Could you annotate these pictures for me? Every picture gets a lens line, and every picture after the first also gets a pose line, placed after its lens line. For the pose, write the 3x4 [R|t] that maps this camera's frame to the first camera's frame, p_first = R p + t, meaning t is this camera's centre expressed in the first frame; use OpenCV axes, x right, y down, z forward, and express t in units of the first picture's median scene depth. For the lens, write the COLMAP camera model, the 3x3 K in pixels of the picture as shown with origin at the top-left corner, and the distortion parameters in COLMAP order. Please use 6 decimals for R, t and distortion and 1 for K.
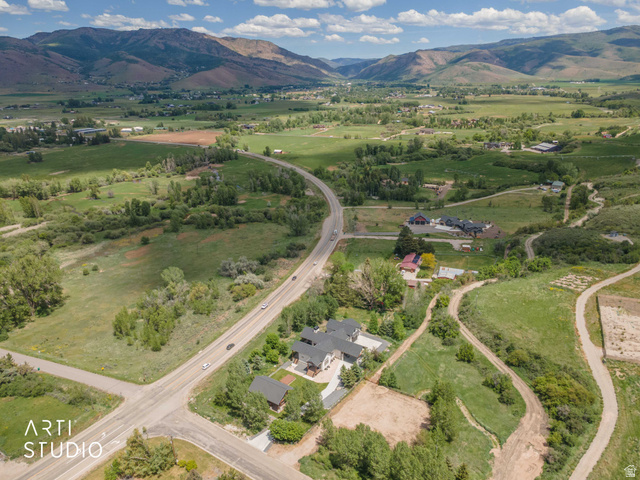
lens RADIAL K [[464.5, 0, 316.7], [0, 464.5, 244.3], [0, 0, 1]] dist [0.043255, 0.008098]
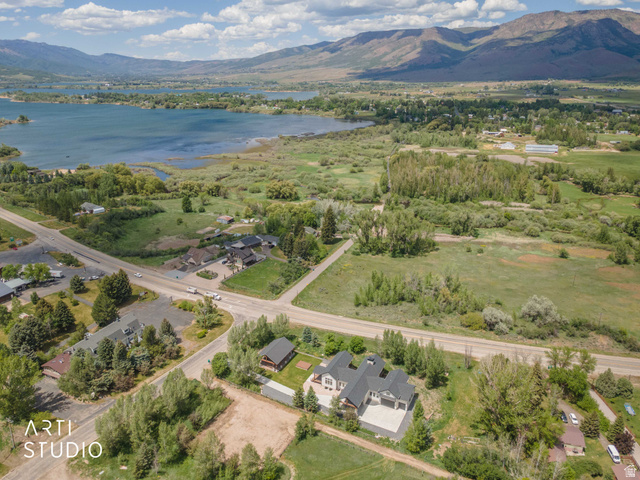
lens RADIAL K [[464.5, 0, 317.2], [0, 464.5, 241.0], [0, 0, 1]] dist [0.043255, 0.008098]
pose [[0.120801, 0.346681, -0.930172, 0.725711], [-0.334429, 0.896470, 0.290688, -0.240586], [0.934647, 0.275961, 0.224234, 0.640894]]
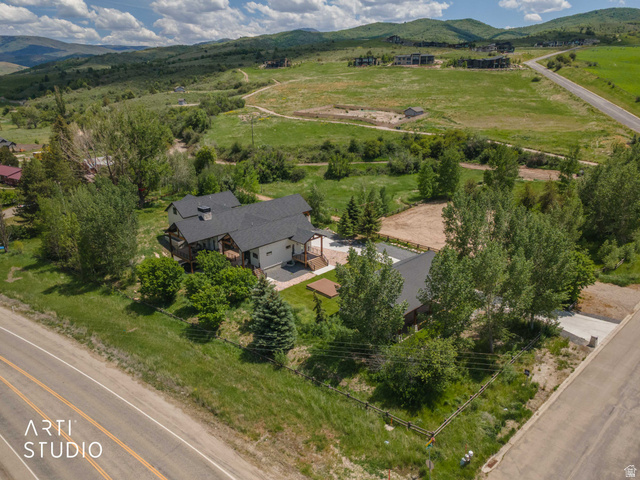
lens RADIAL K [[464.5, 0, 317.1], [0, 464.5, 240.6], [0, 0, 1]] dist [0.043255, 0.008098]
pose [[0.203623, -0.323156, 0.924179, -0.368241], [0.346666, 0.906598, 0.240629, 0.139145], [-0.915620, 0.271384, 0.296632, 0.787158]]
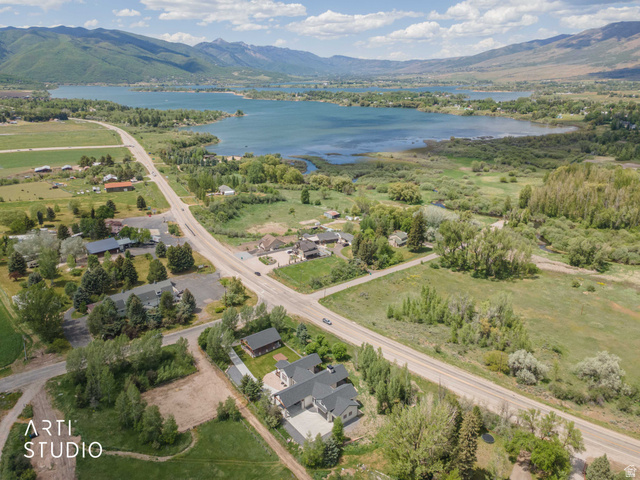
lens RADIAL K [[464.5, 0, 316.9], [0, 464.5, 244.8], [0, 0, 1]] dist [0.043255, 0.008098]
pose [[-0.308217, 0.339852, -0.888540, 0.689720], [-0.318902, 0.843058, 0.433077, -0.371250], [0.896272, 0.416839, -0.151466, 1.007307]]
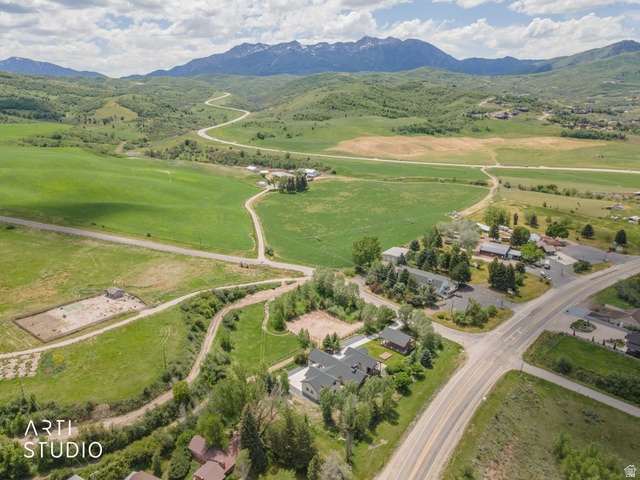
lens RADIAL K [[464.5, 0, 314.6], [0, 464.5, 238.0], [0, 0, 1]] dist [0.043255, 0.008098]
pose [[-0.979547, -0.045151, 0.196086, -0.092454], [0.081226, 0.802846, 0.590628, -0.575610], [-0.184094, 0.594475, -0.782757, 1.576309]]
